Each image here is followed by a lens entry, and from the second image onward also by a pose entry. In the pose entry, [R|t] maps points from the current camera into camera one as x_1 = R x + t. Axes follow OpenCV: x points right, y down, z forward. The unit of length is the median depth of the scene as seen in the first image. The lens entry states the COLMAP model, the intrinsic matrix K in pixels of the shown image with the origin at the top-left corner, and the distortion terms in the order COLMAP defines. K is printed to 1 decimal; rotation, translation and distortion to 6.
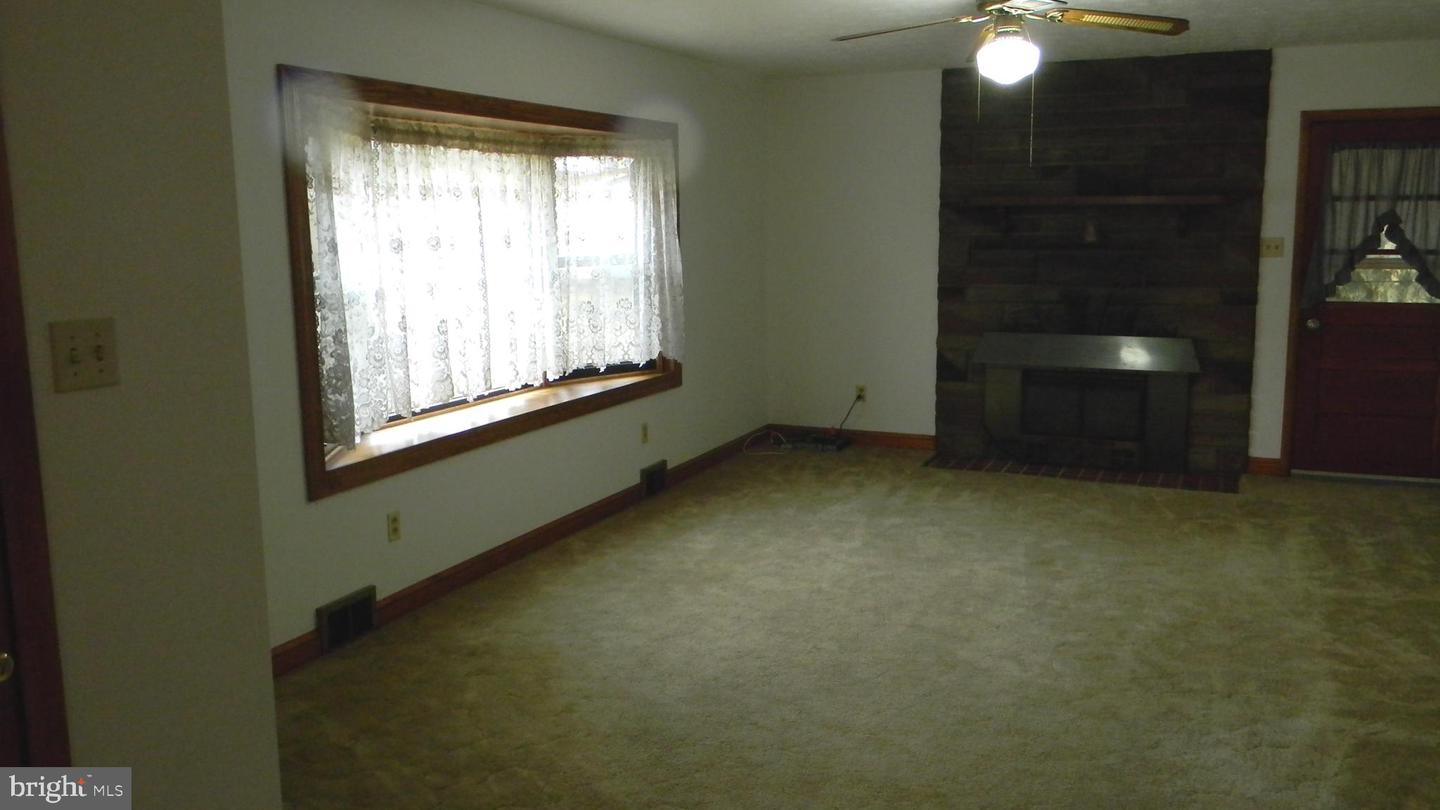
lens RADIAL K [[1162.3, 0, 718.8], [0, 1162.3, 406.9], [0, 0, 1]] dist [0.005940, -0.010832]
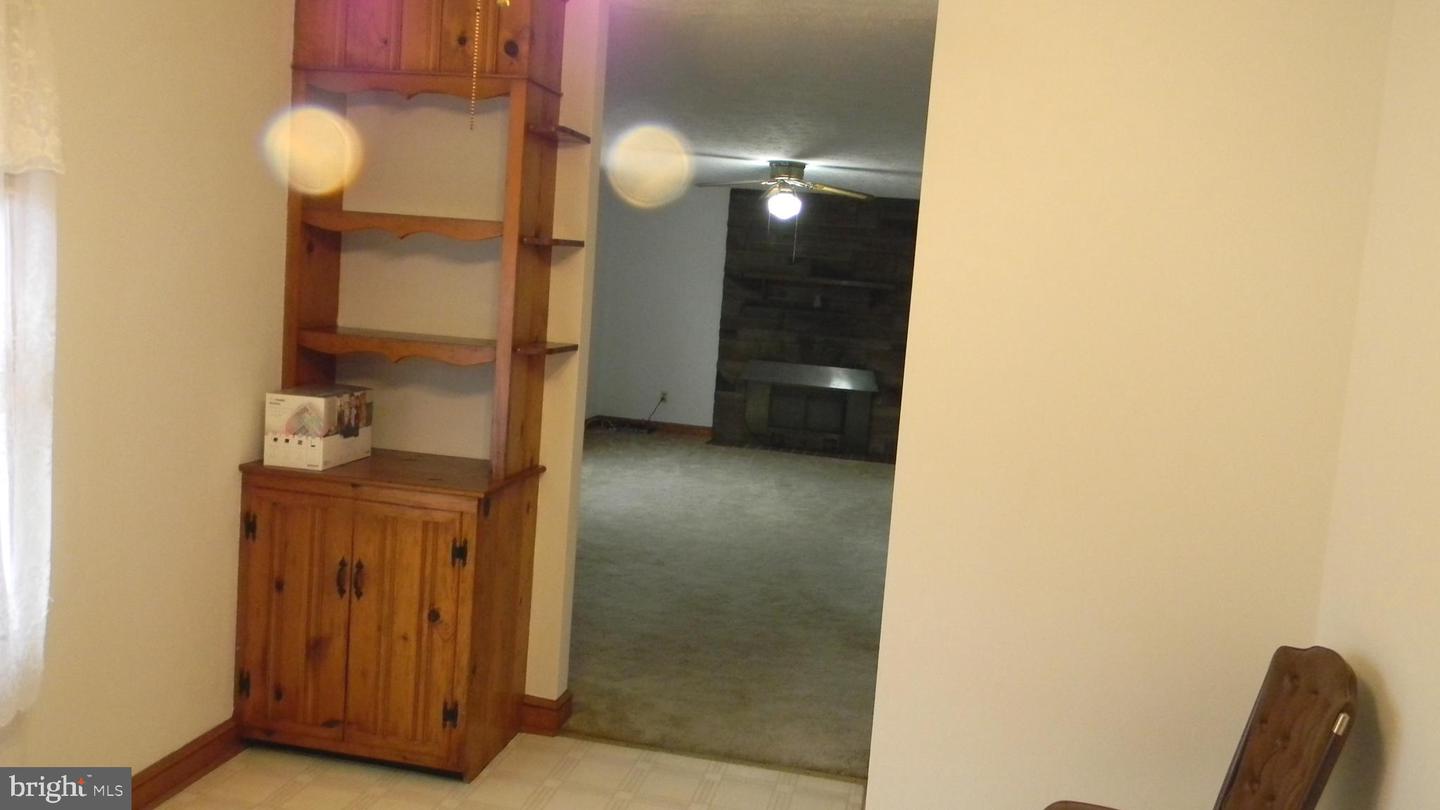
lens RADIAL K [[1162.3, 0, 721.2], [0, 1162.3, 404.5], [0, 0, 1]] dist [0.005940, -0.010832]
pose [[0.969432, 0.059449, 0.238050, -0.170644], [-0.048425, 0.997478, -0.051900, 0.077154], [-0.240535, 0.038786, 0.969865, -0.484748]]
